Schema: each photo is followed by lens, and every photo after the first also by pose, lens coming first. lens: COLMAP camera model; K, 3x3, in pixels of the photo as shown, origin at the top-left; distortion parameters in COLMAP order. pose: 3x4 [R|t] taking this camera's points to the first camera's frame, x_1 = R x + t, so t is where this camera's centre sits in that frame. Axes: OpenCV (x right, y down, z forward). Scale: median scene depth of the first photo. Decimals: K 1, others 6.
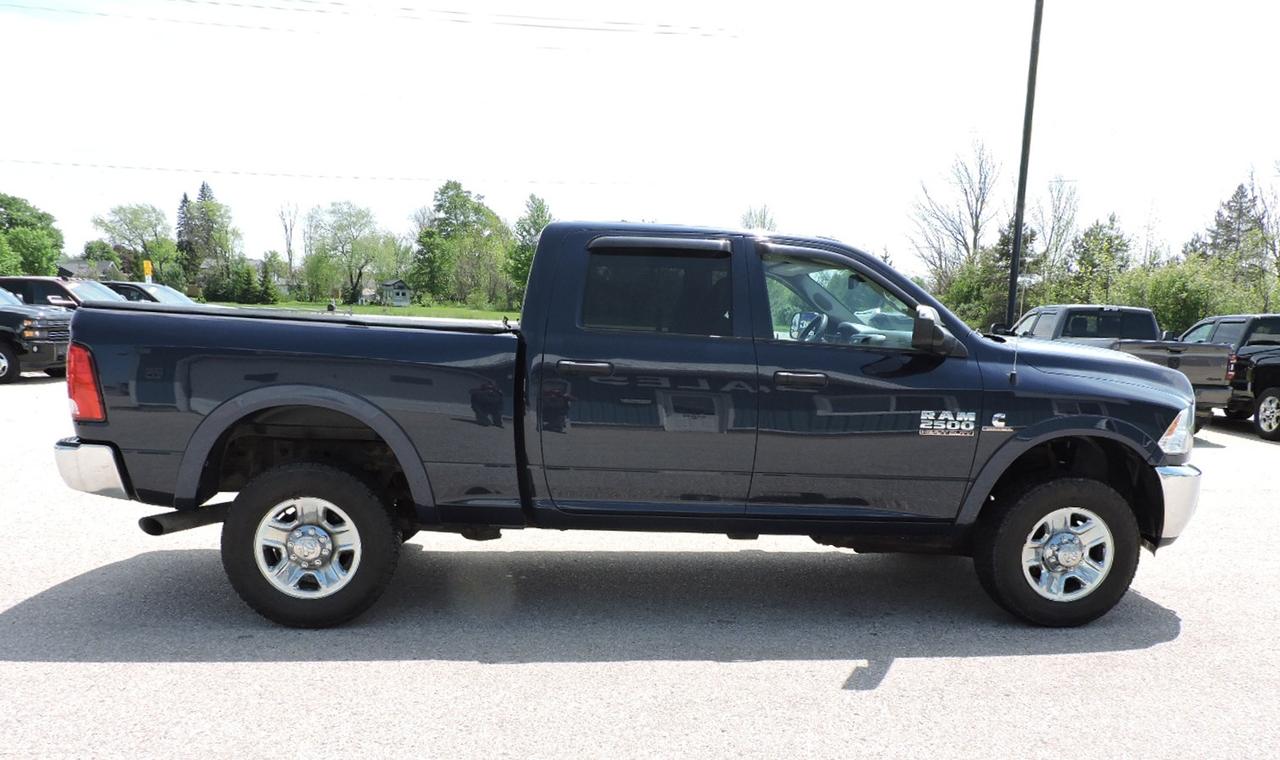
lens RADIAL K [[954.2, 0, 635.3], [0, 954.2, 438.8], [0, 0, 1]] dist [-0.009574, 0.006035]
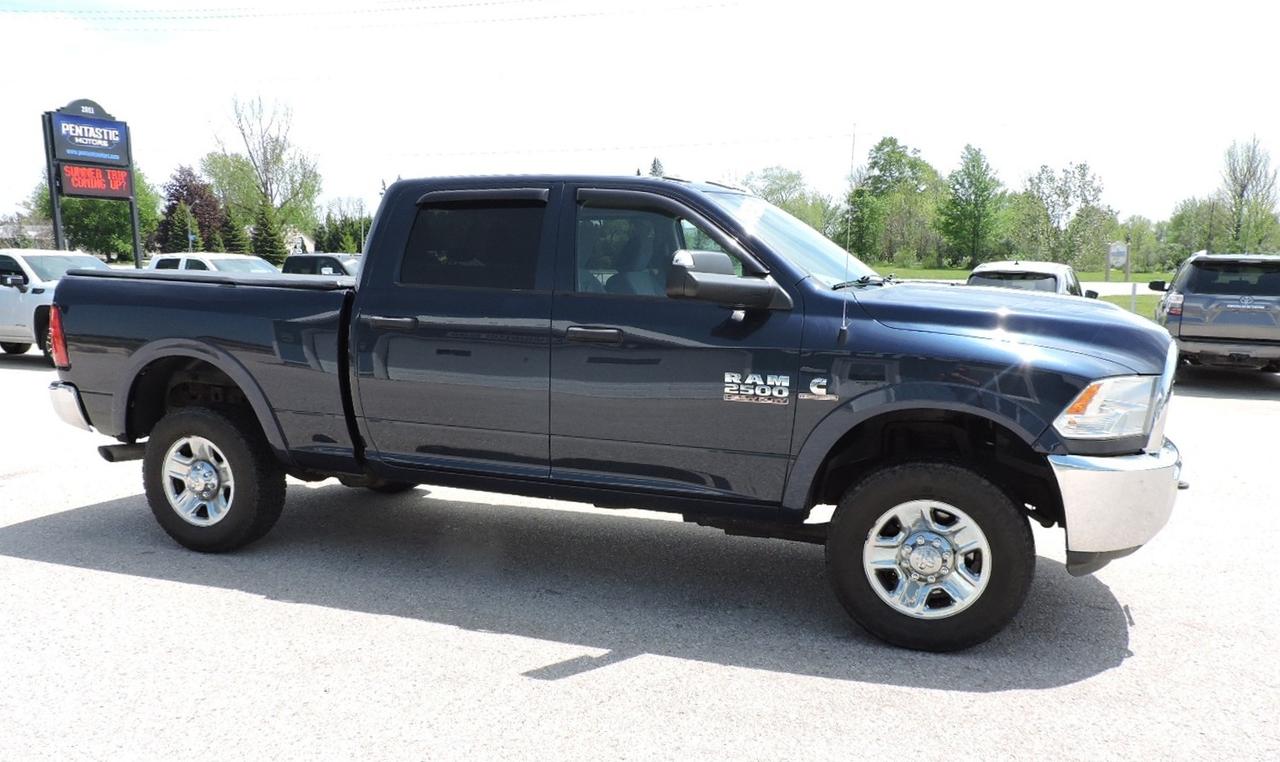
lens RADIAL K [[954.2, 0, 626.6], [0, 954.2, 410.4], [0, 0, 1]] dist [-0.009574, 0.006035]
pose [[0.897799, 0.037910, -0.438771, 0.595227], [-0.032780, 0.999277, 0.019264, -0.009184], [0.439184, -0.002913, 0.898392, 0.192059]]
